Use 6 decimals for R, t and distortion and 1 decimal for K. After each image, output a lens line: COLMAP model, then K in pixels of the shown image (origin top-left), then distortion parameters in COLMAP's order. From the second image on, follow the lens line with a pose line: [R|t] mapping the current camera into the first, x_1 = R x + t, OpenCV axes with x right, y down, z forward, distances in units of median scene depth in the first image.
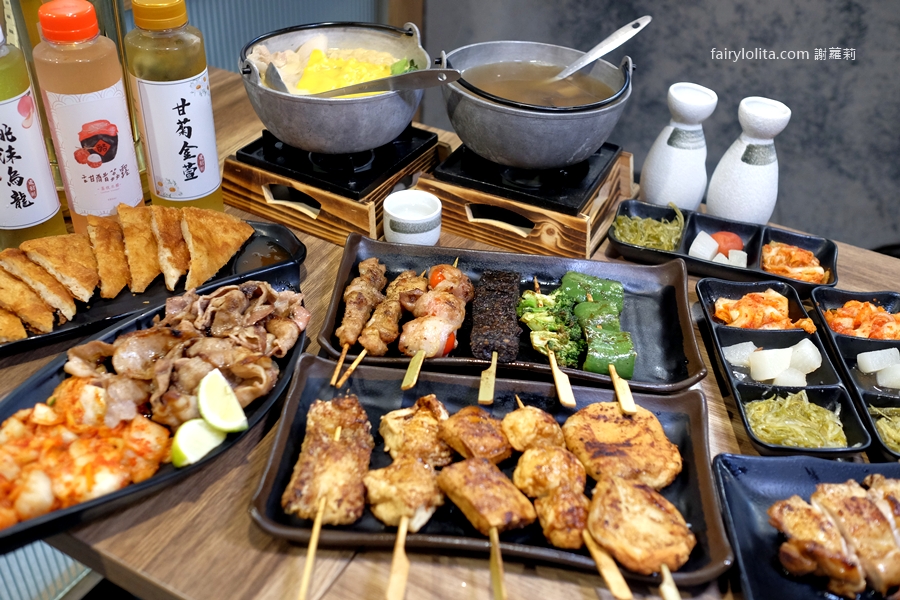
lens RADIAL K [[879.9, 0, 448.1], [0, 879.9, 298.8], [0, 0, 1]] dist [-0.043308, 0.000000]
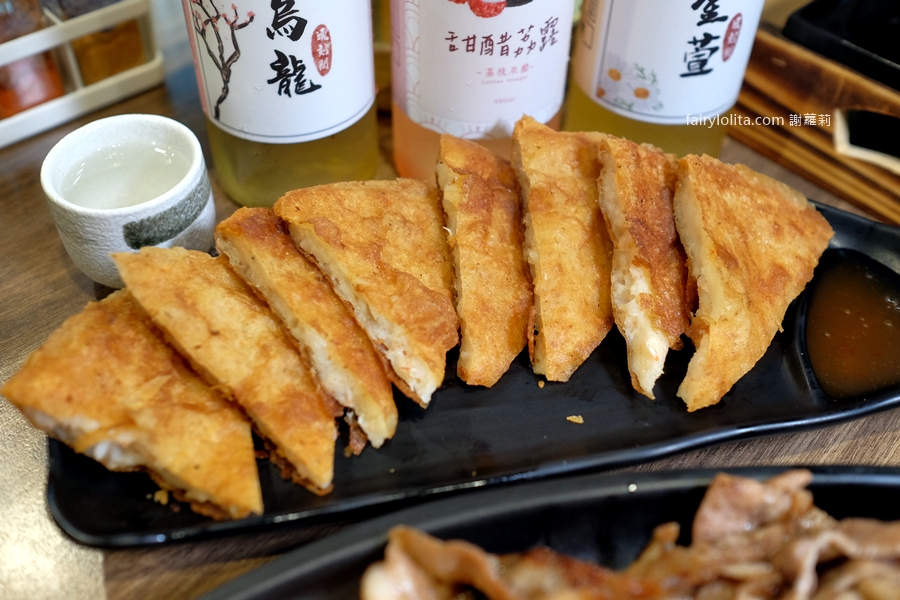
lens RADIAL K [[879.9, 0, 446.0], [0, 879.9, 301.0], [0, 0, 1]] dist [-0.043308, 0.000000]
pose [[0.952572, 0.204184, -0.225645, -0.312143], [-0.162537, 0.968238, 0.189990, -0.101048], [0.257271, -0.144304, 0.955504, 0.619264]]
